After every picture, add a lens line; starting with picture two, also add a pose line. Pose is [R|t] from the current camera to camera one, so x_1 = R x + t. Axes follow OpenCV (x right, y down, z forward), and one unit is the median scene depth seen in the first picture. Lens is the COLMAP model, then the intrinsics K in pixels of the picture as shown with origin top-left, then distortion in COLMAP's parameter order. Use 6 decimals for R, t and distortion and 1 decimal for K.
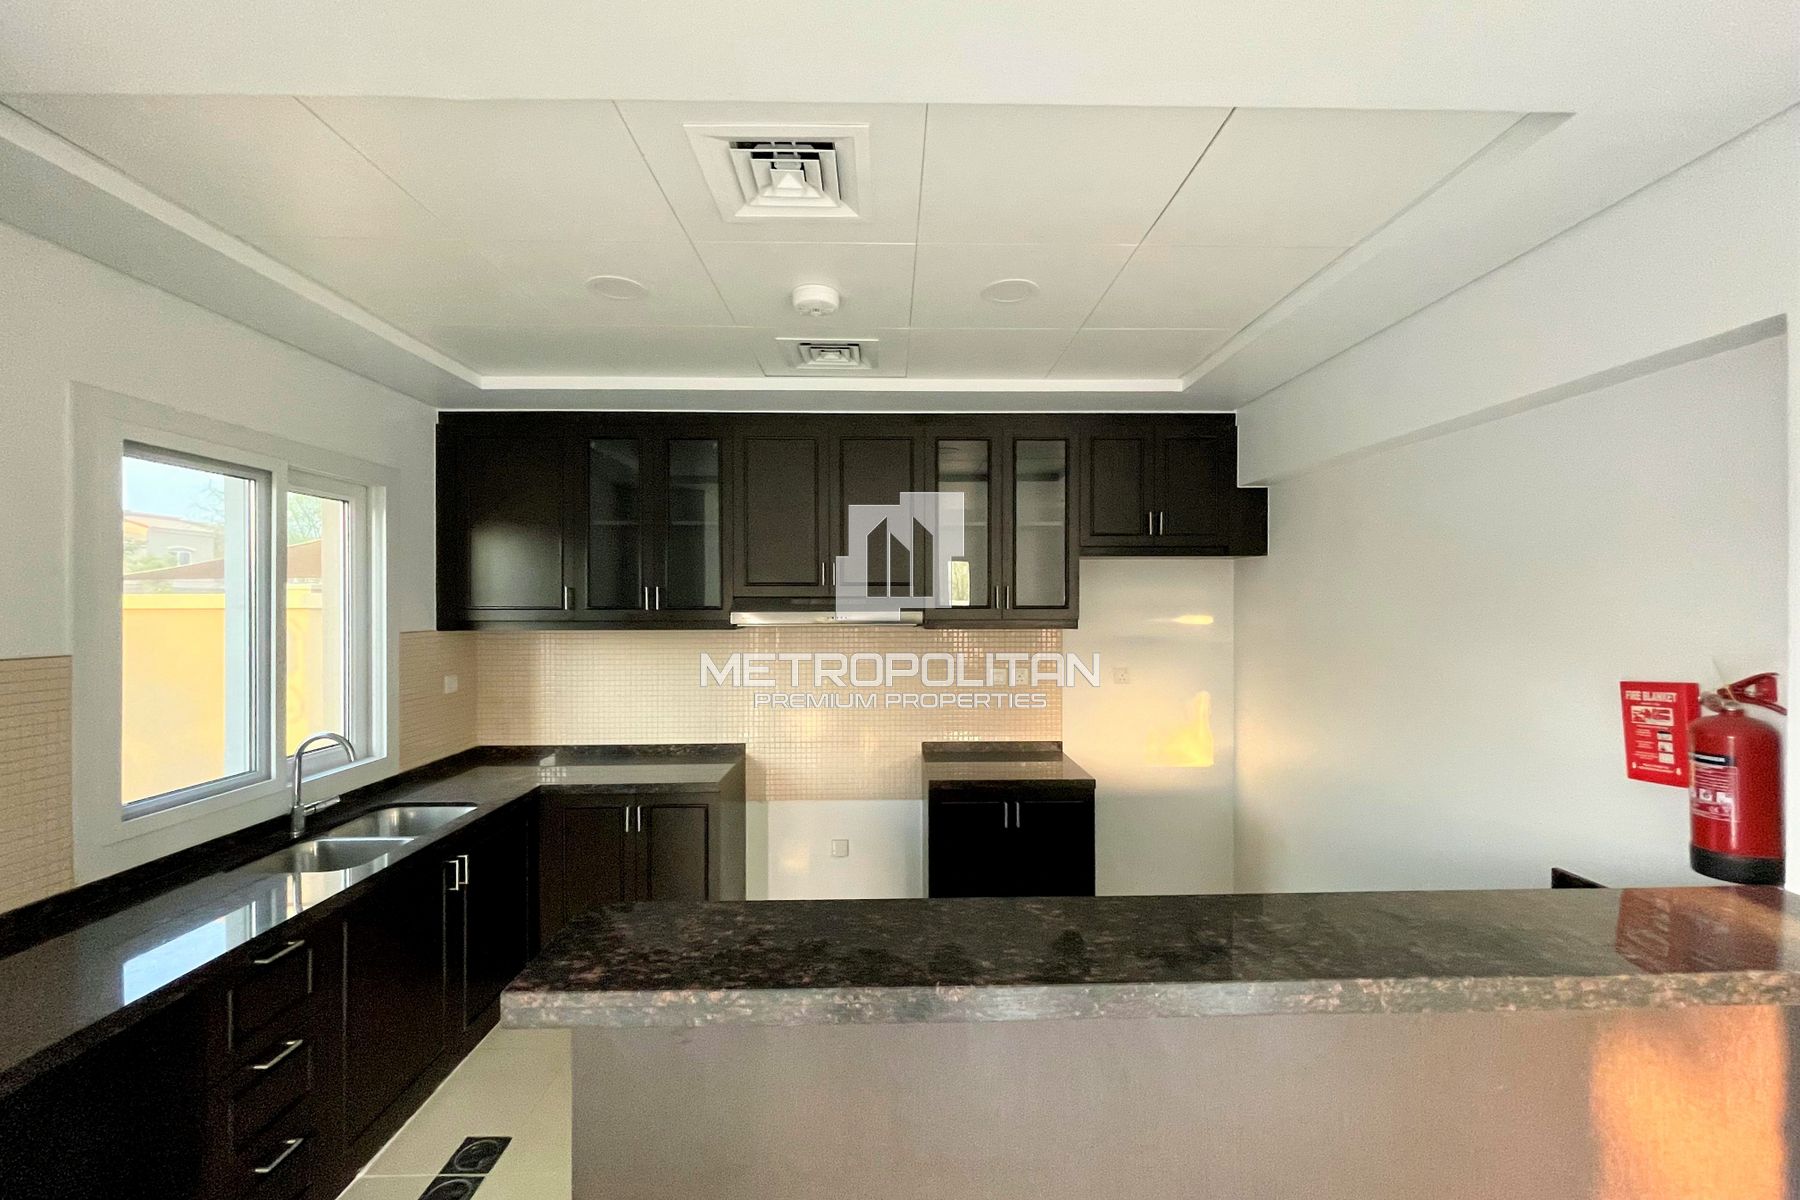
lens RADIAL K [[720.1, 0, 903.0], [0, 720.1, 608.9], [0, 0, 1]] dist [-0.001730, 0.000687]
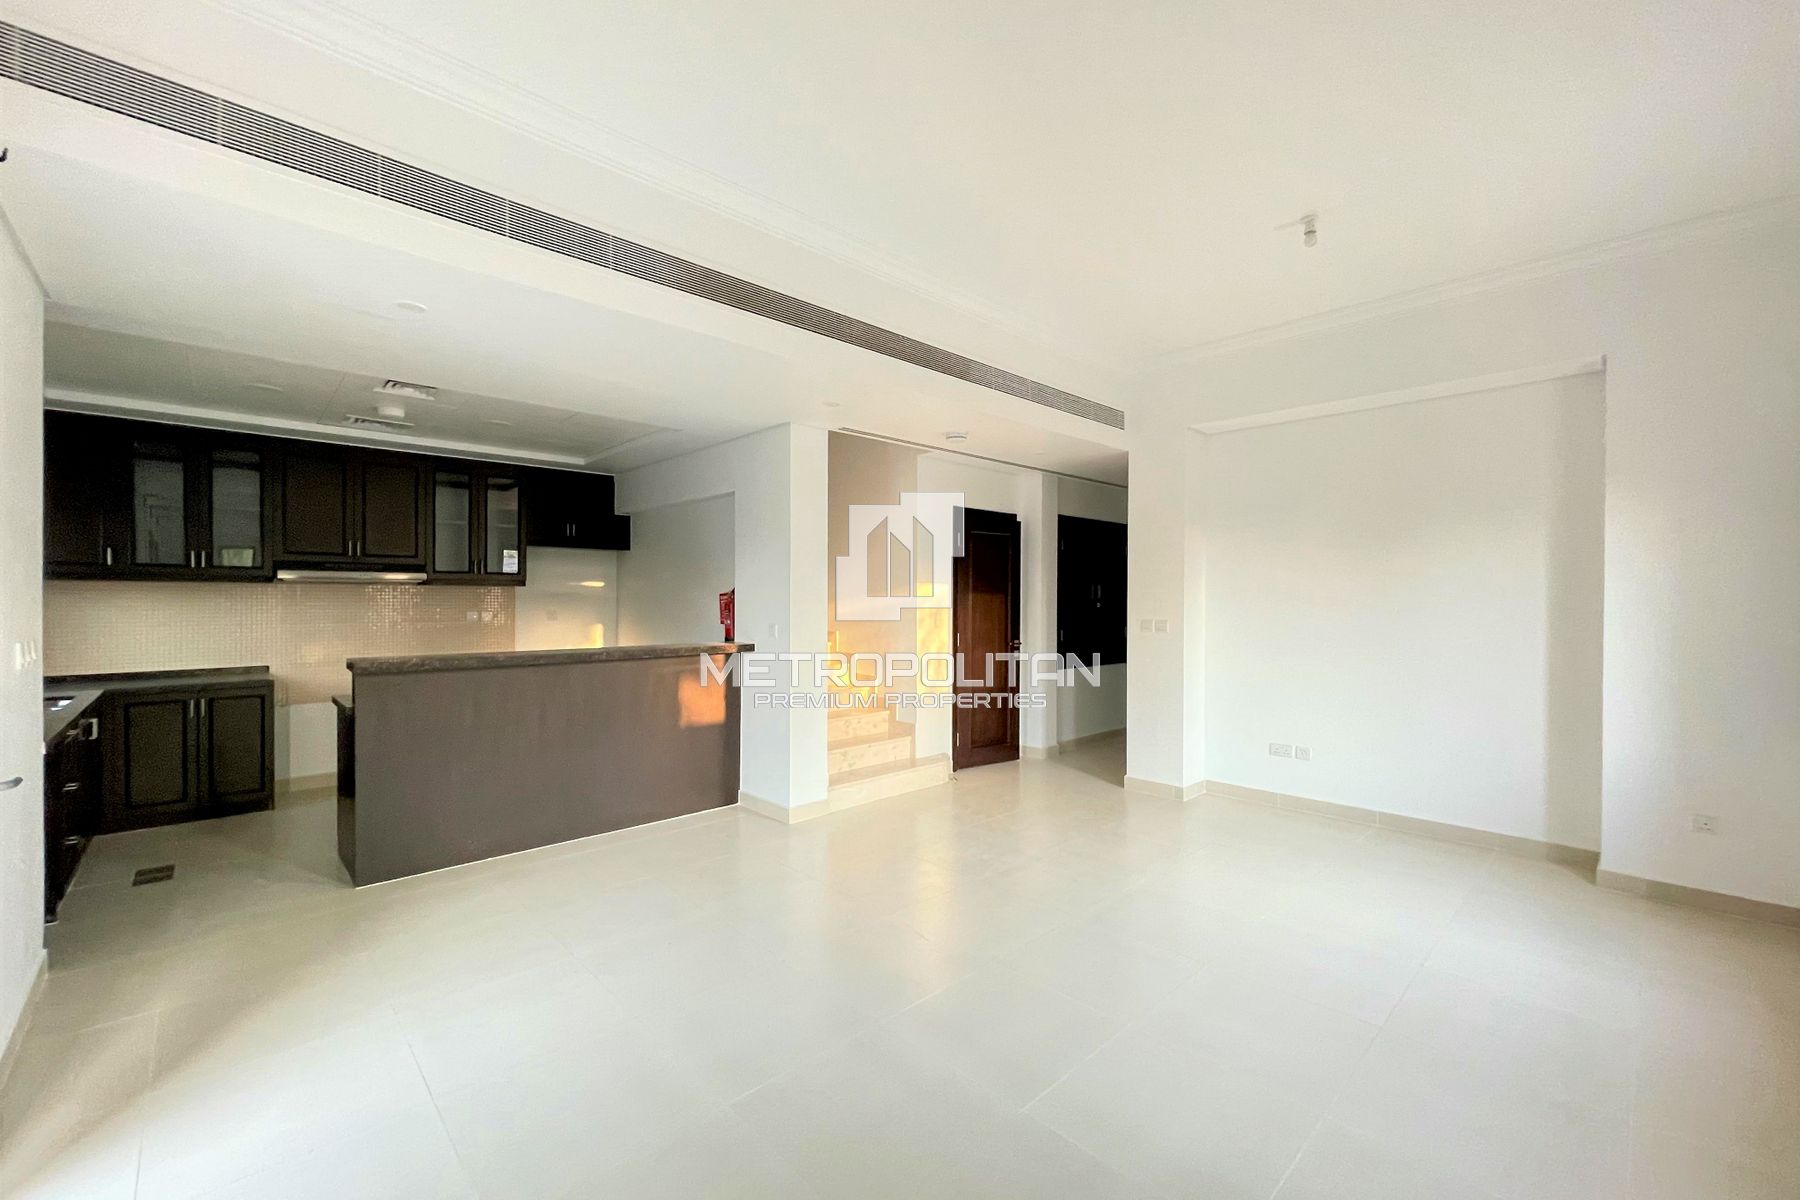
lens RADIAL K [[720.1, 0, 901.5], [0, 720.1, 606.5], [0, 0, 1]] dist [-0.001730, 0.000687]
pose [[0.735159, -0.003671, 0.677884, -0.310282], [0.004203, 0.999991, 0.000858, 0.088686], [-0.677881, 0.002218, 0.735168, -1.037070]]
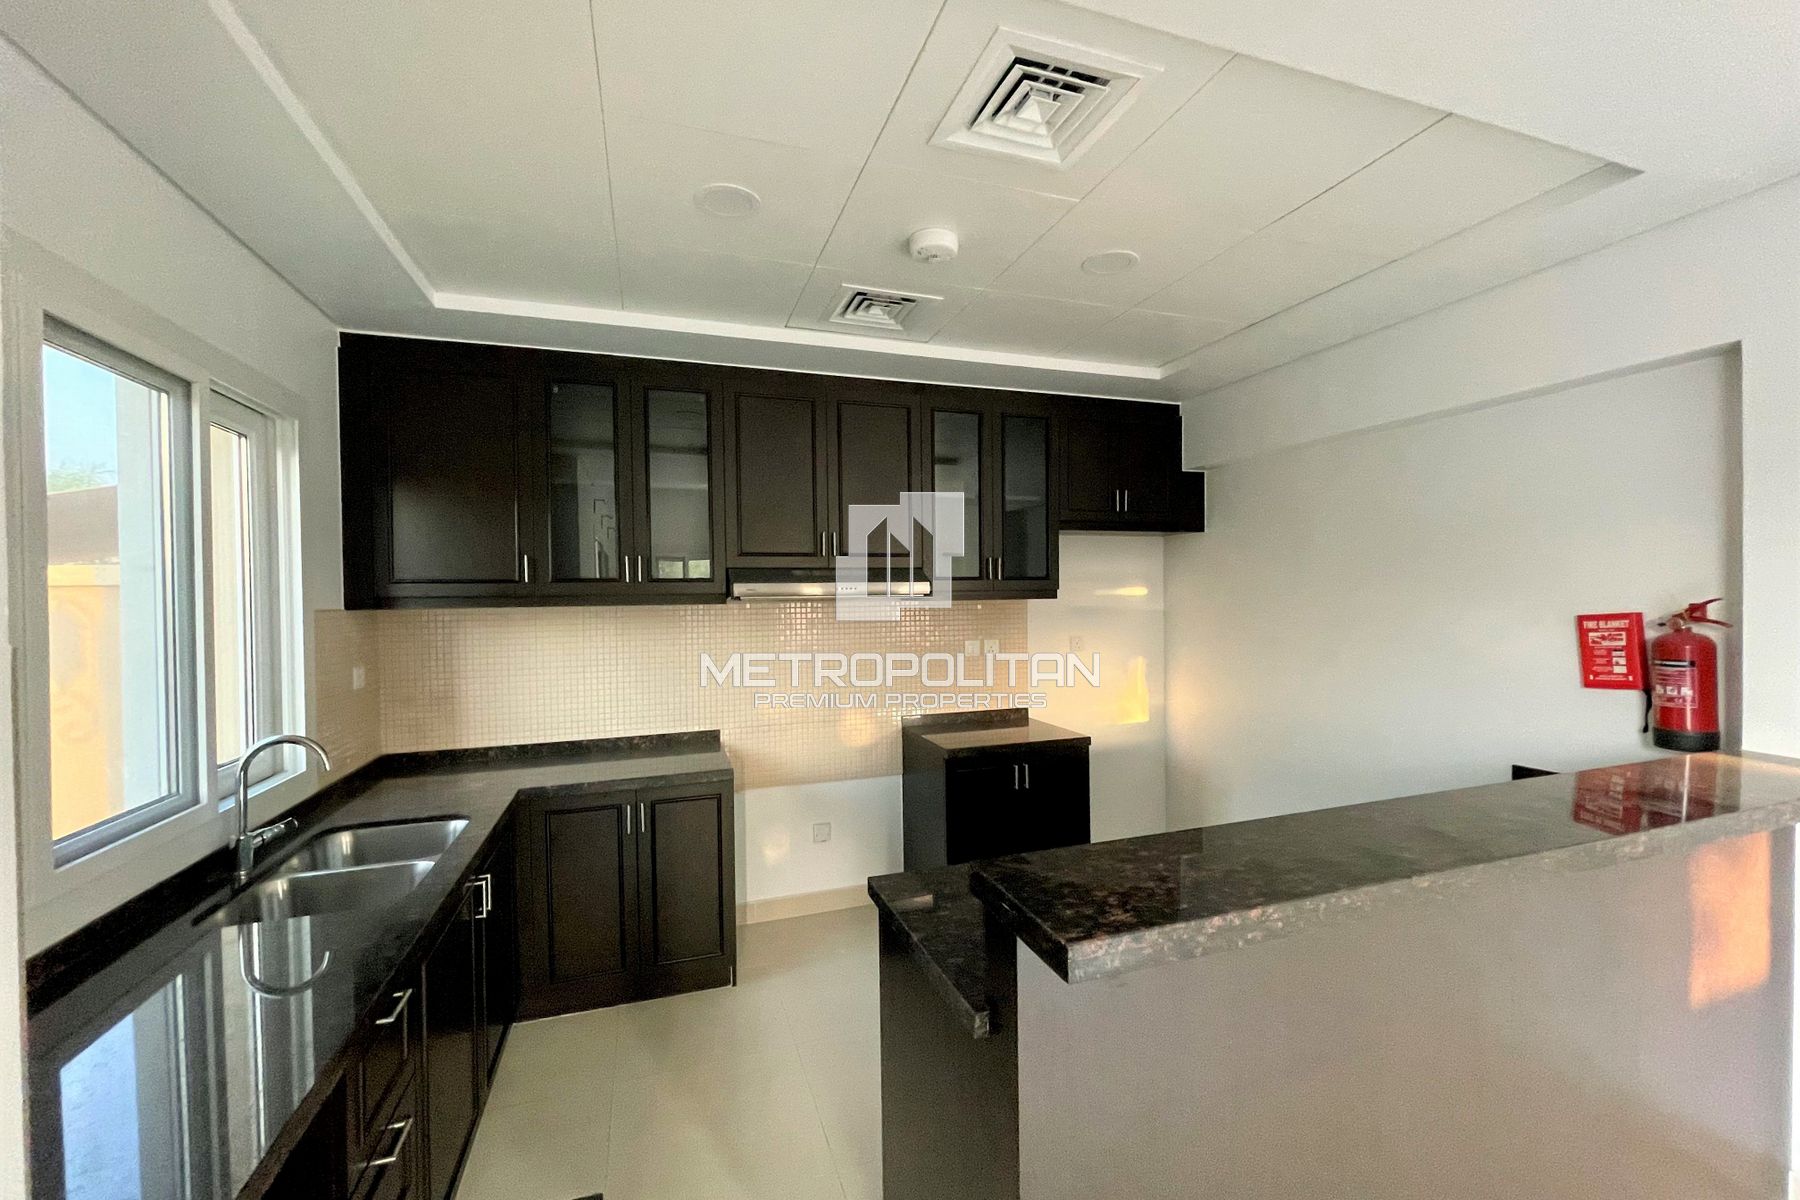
lens RADIAL K [[720.1, 0, 898.6], [0, 720.1, 611.1], [0, 0, 1]] dist [-0.001730, 0.000687]
pose [[0.952437, -0.017294, 0.304245, -0.329193], [0.014389, 0.999827, 0.011787, 0.033009], [-0.304396, -0.006848, 0.952521, 0.067447]]
